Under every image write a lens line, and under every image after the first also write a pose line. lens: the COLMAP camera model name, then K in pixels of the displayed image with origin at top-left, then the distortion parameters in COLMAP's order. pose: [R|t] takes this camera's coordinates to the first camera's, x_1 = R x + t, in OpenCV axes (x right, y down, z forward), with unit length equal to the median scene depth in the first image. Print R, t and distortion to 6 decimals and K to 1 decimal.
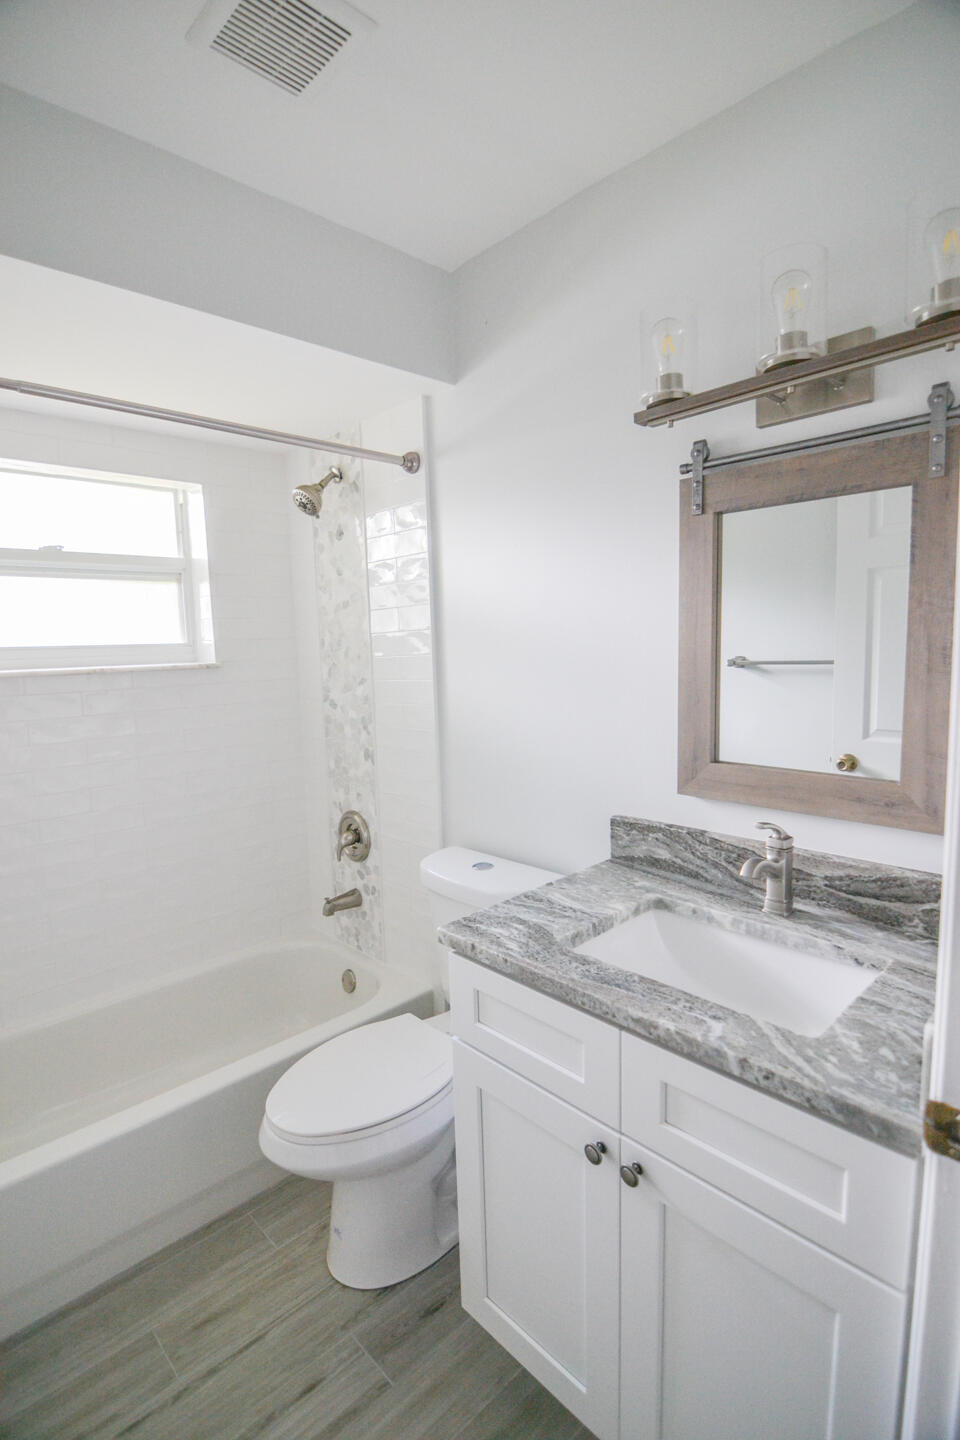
lens RADIAL K [[709.5, 0, 471.1], [0, 709.5, 725.2], [0, 0, 1]] dist [-0.006551, -0.012039]
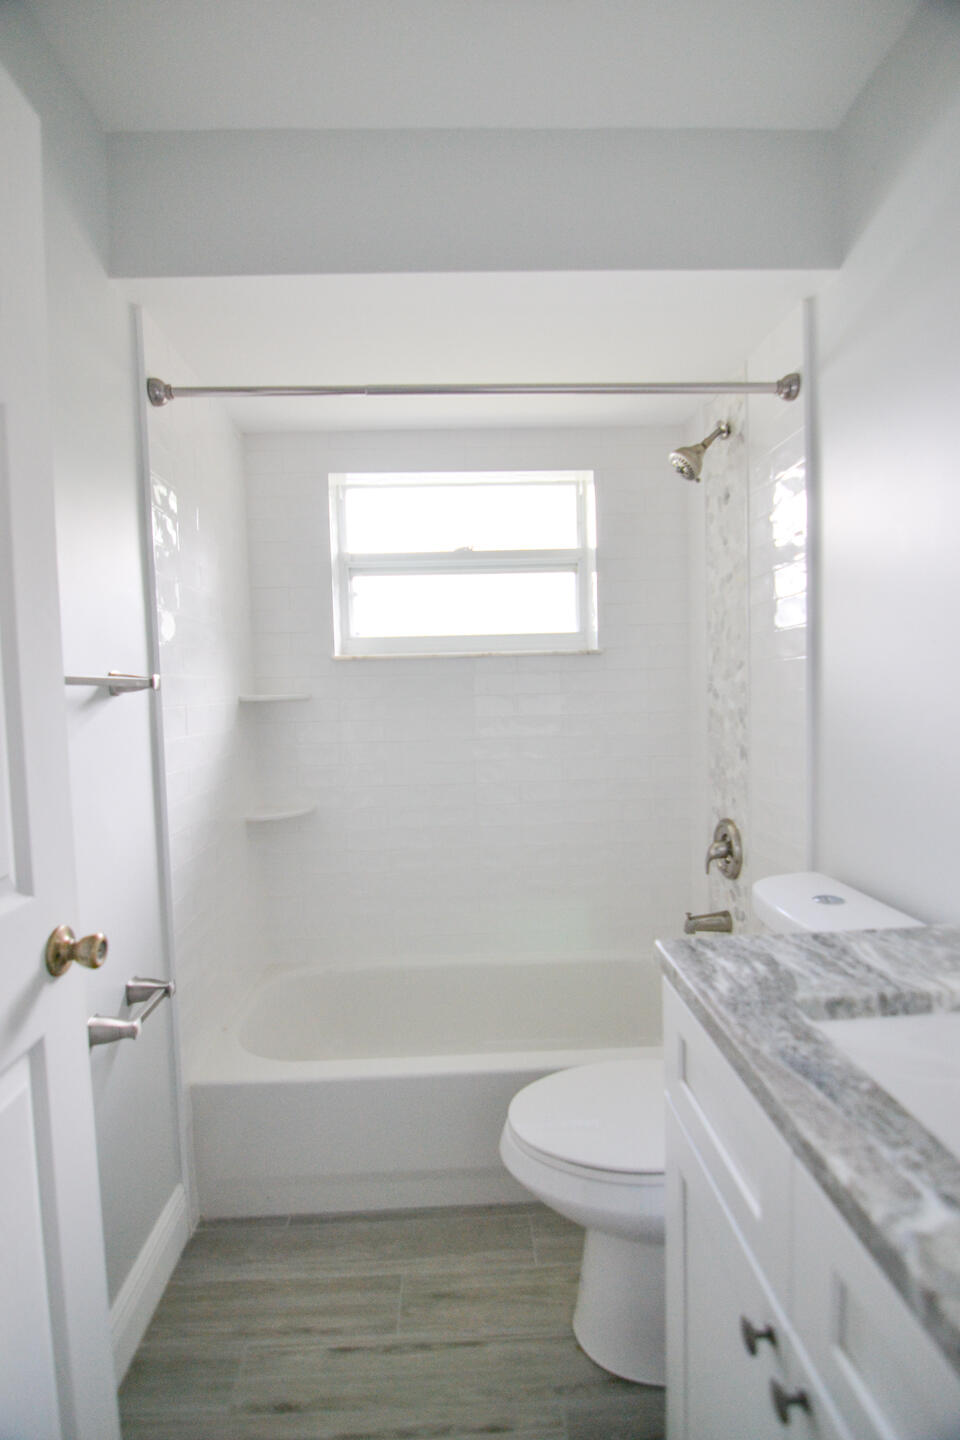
lens RADIAL K [[709.5, 0, 471.1], [0, 709.5, 725.2], [0, 0, 1]] dist [-0.006551, -0.012039]
pose [[0.747840, 0.046040, -0.662281, 0.170860], [-0.071690, 0.997359, -0.011618, 0.042796], [0.659997, 0.056167, 0.749166, 0.157962]]
